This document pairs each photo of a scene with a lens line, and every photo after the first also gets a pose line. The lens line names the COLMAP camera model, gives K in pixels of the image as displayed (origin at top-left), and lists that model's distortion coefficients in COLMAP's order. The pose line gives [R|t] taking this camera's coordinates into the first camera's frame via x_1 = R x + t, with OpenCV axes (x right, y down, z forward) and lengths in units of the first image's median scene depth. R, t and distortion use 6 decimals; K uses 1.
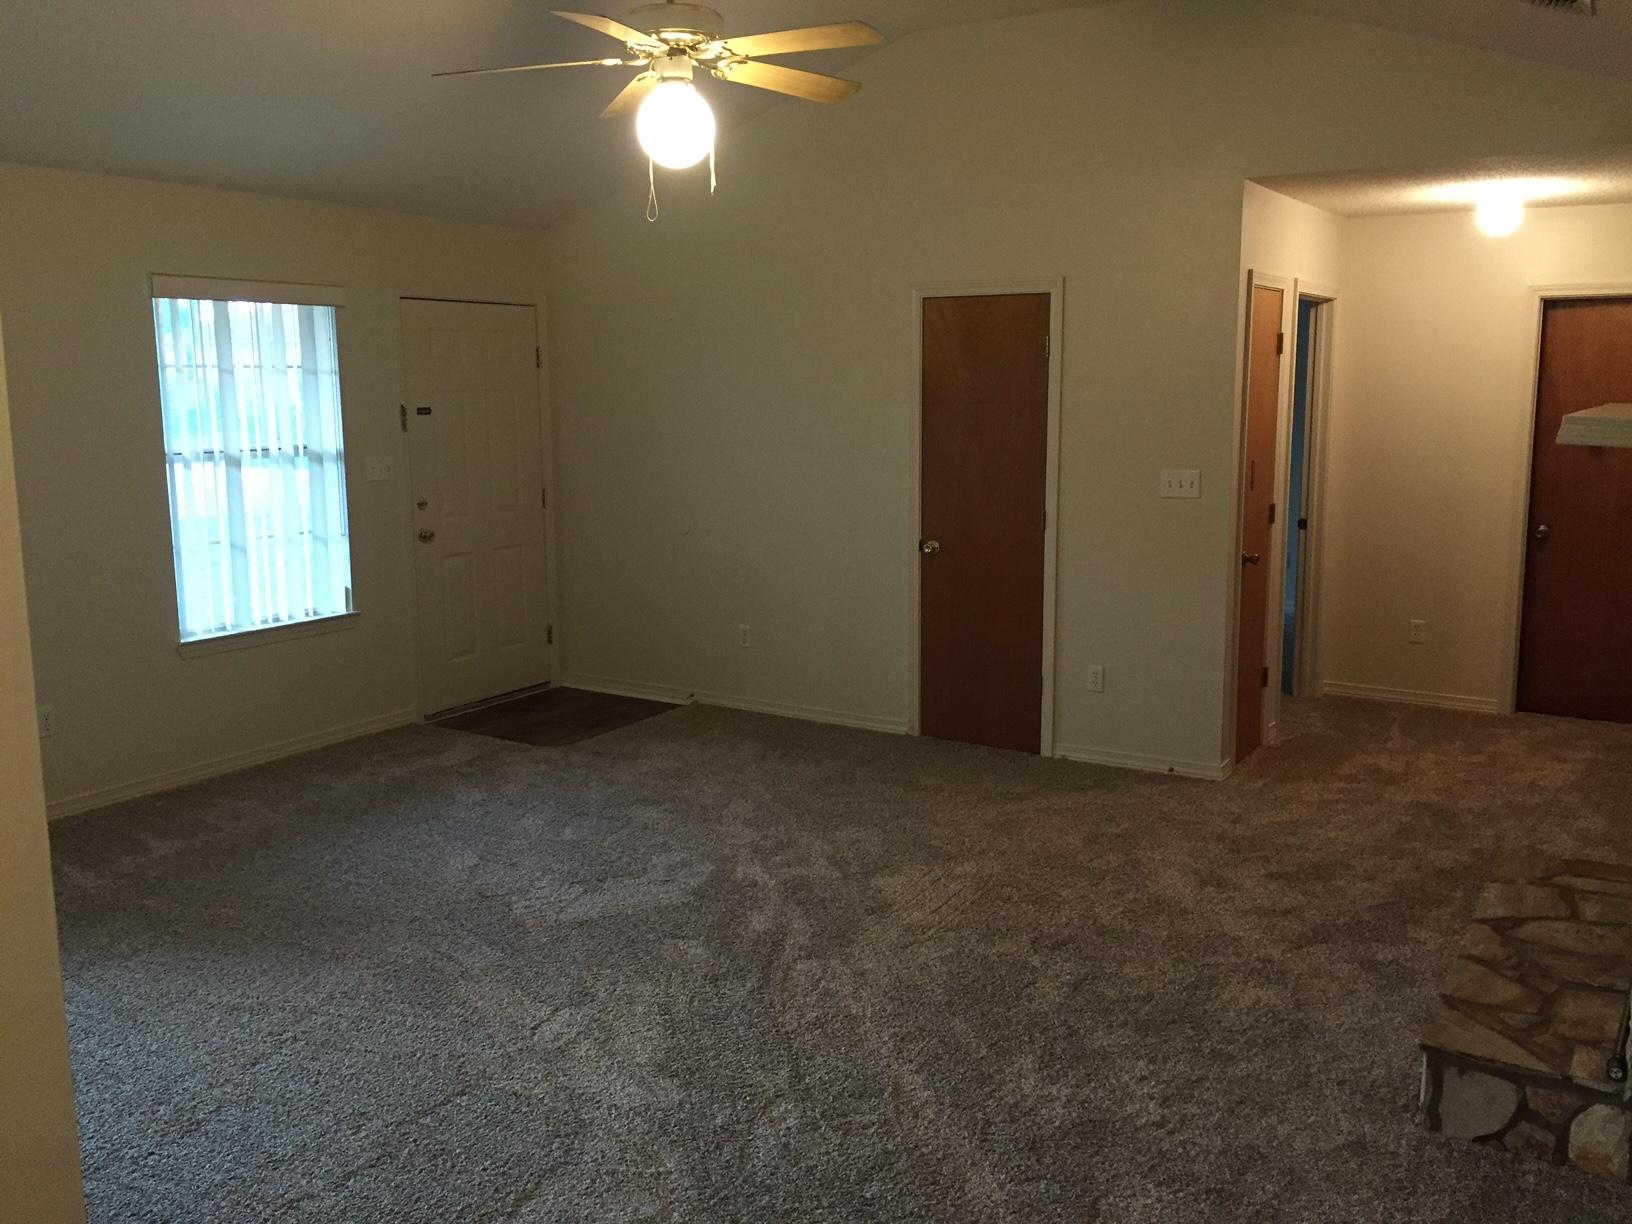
lens RADIAL K [[1401.0, 0, 845.1], [0, 1401.0, 606.4], [0, 0, 1]] dist [0.081342, -0.104645]
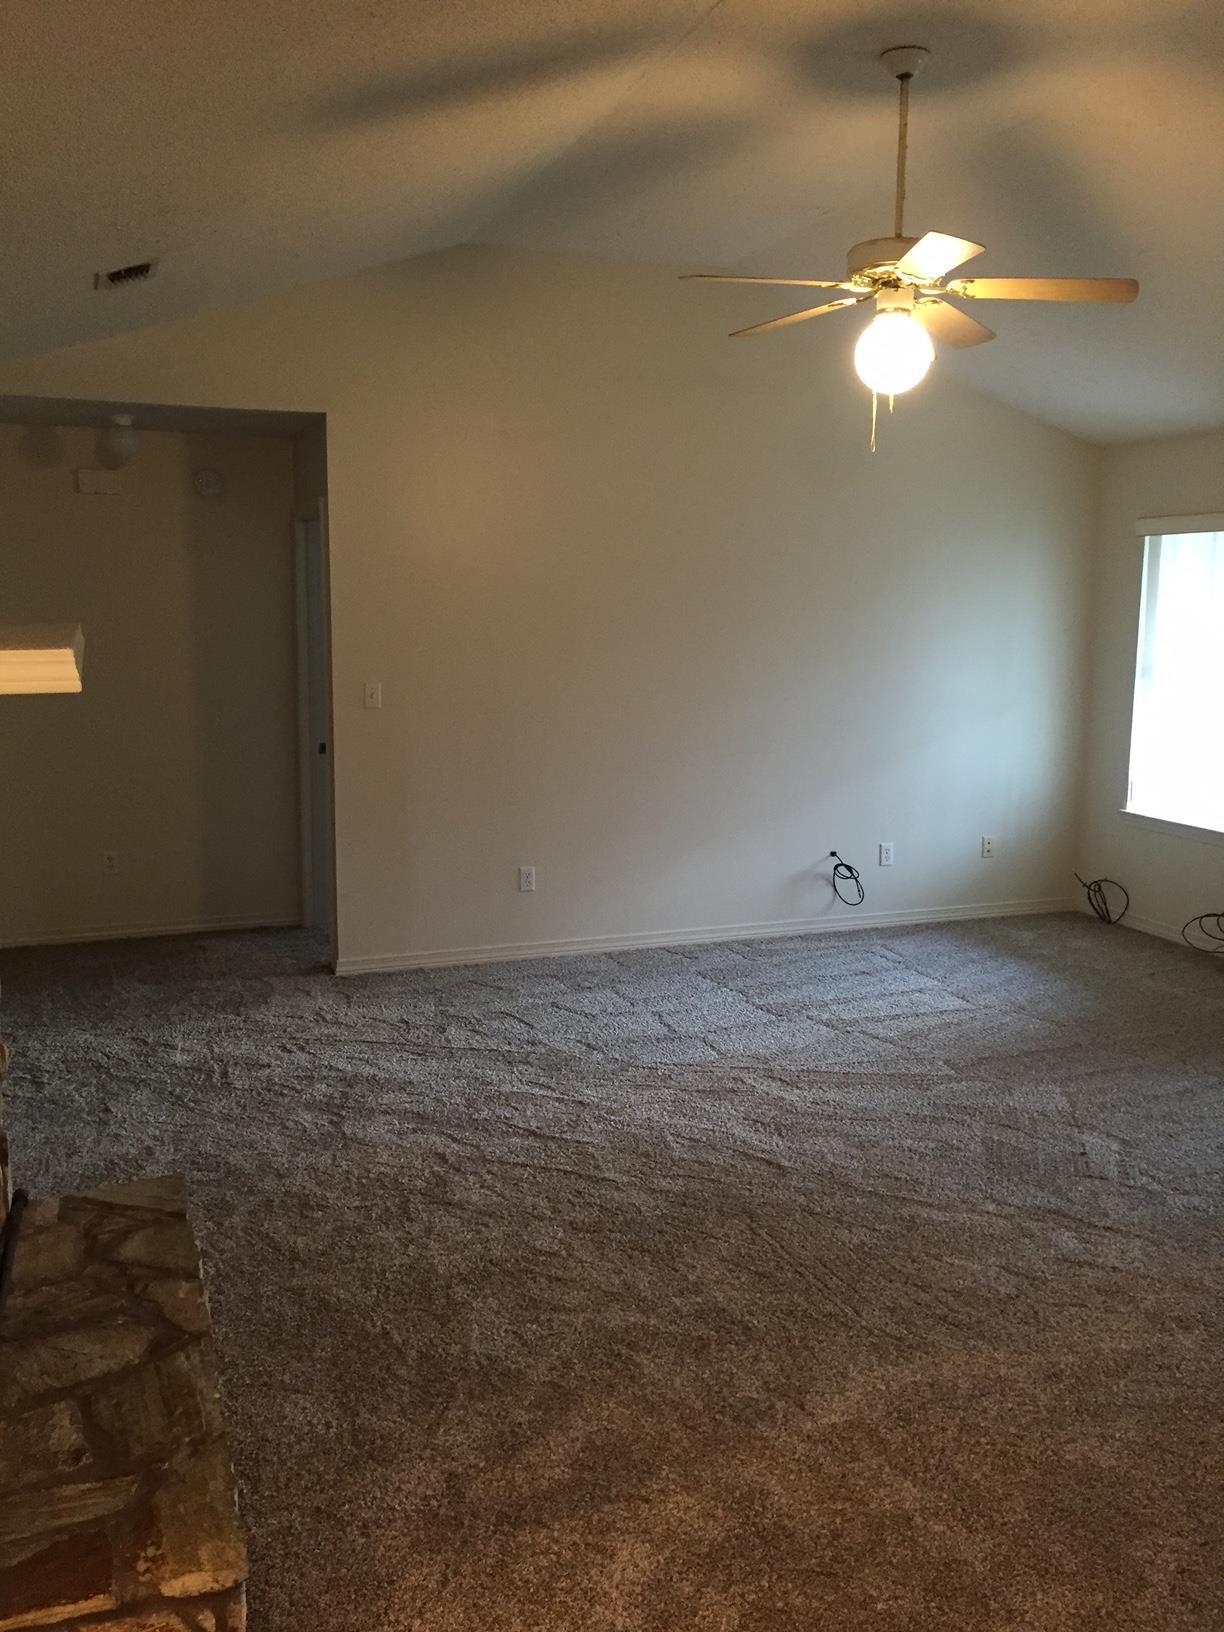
lens RADIAL K [[1389.3, 0, 606.4], [0, 1389.3, 824.9], [0, 0, 1]] dist [0.068965, -0.098688]
pose [[-0.628019, 0.120829, -0.768760, 0.866264], [-0.129630, 0.957827, 0.256443, -0.249988], [0.767325, 0.260706, -0.585871, 1.563508]]
